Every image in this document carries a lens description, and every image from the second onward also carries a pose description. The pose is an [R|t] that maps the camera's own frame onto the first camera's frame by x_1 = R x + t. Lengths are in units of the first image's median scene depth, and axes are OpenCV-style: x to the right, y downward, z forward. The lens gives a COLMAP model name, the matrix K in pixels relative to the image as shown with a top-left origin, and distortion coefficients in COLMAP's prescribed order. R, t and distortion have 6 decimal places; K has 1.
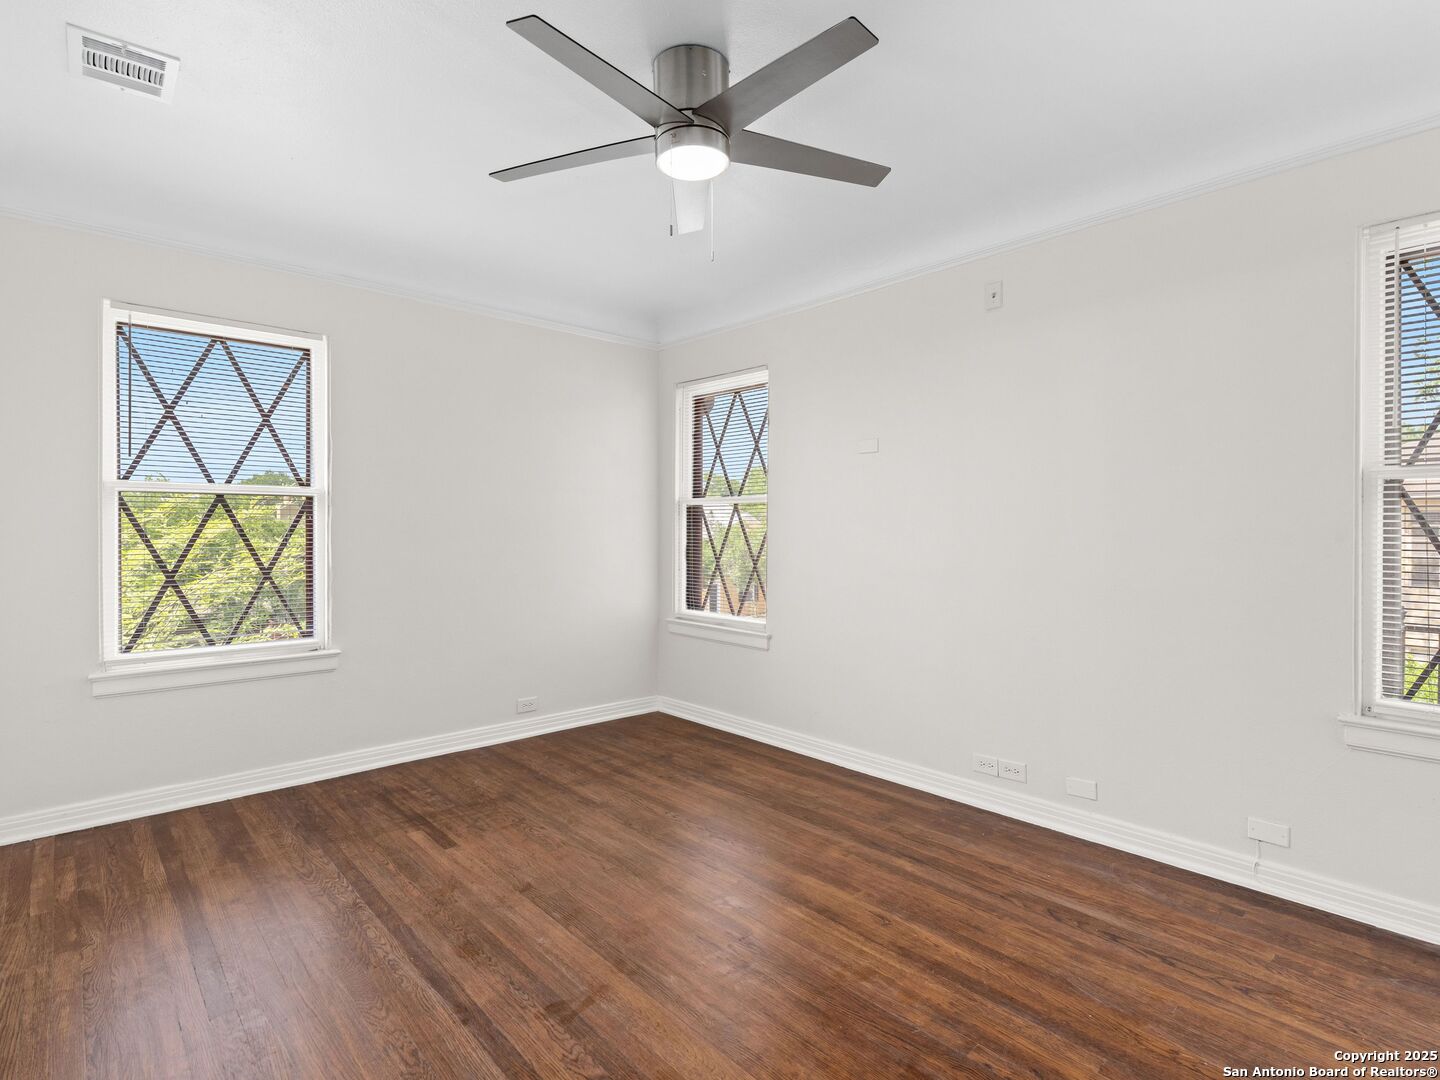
lens RADIAL K [[737.7, 0, 723.0], [0, 737.7, 535.4], [0, 0, 1]] dist [-0.005022, 0.003710]
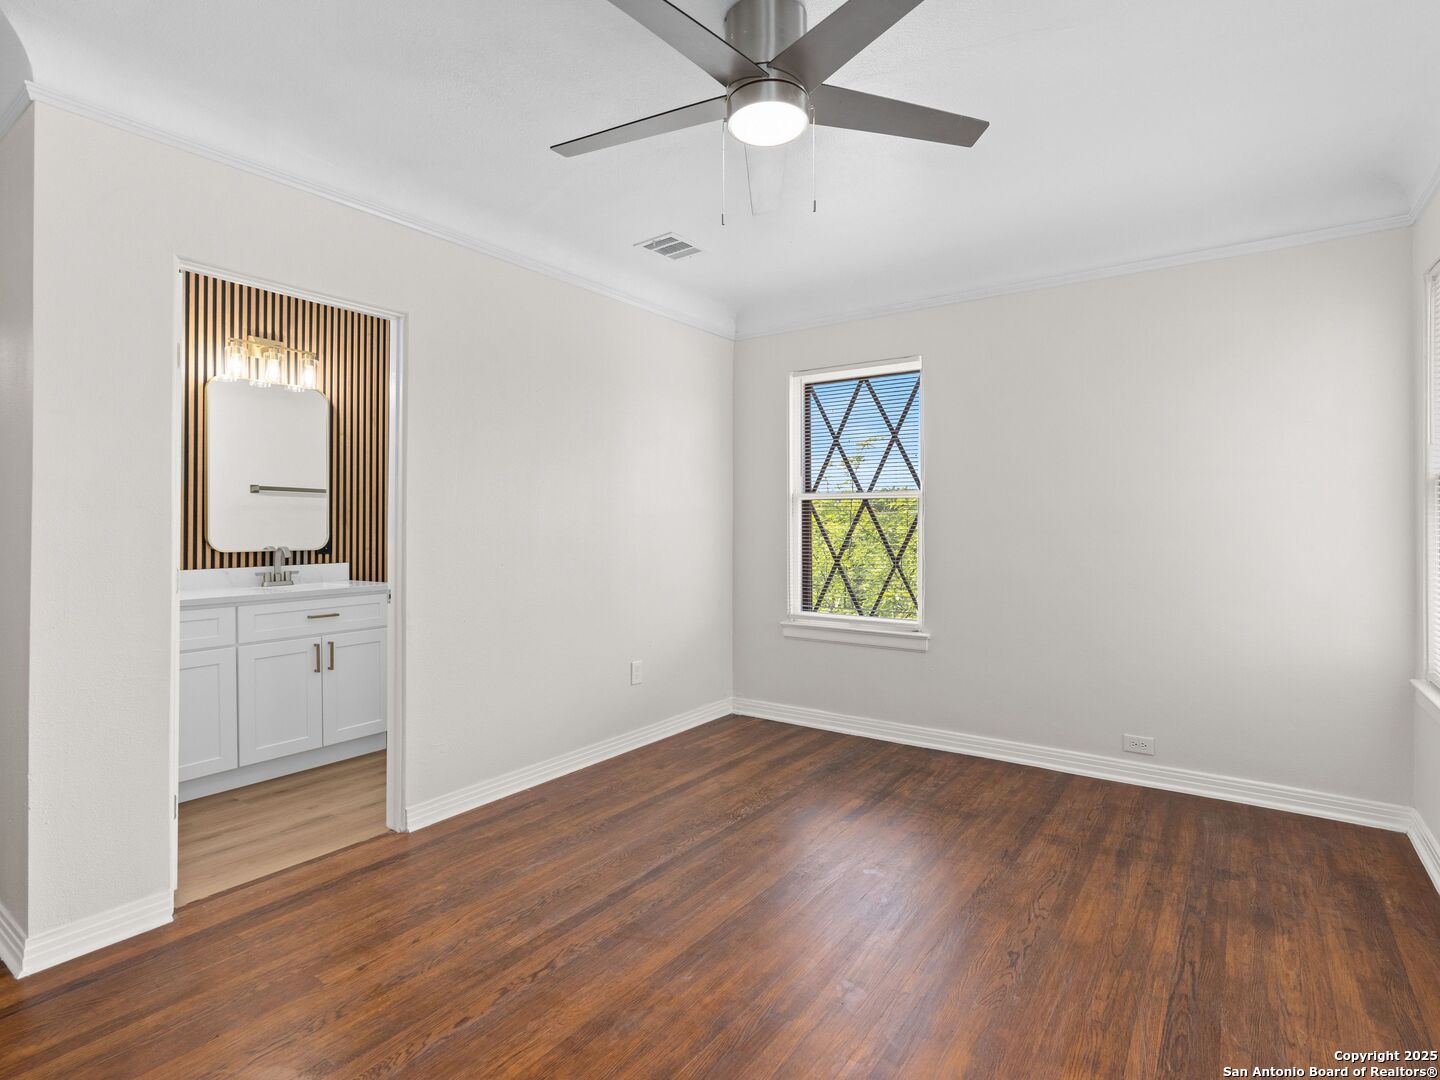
lens RADIAL K [[737.7, 0, 722.7], [0, 737.7, 531.2], [0, 0, 1]] dist [-0.005022, 0.003710]
pose [[0.214057, 0.006647, -0.976798, 0.526218], [-0.007579, 0.999958, 0.005143, -0.004461], [0.976792, 0.006302, 0.214099, 0.479911]]
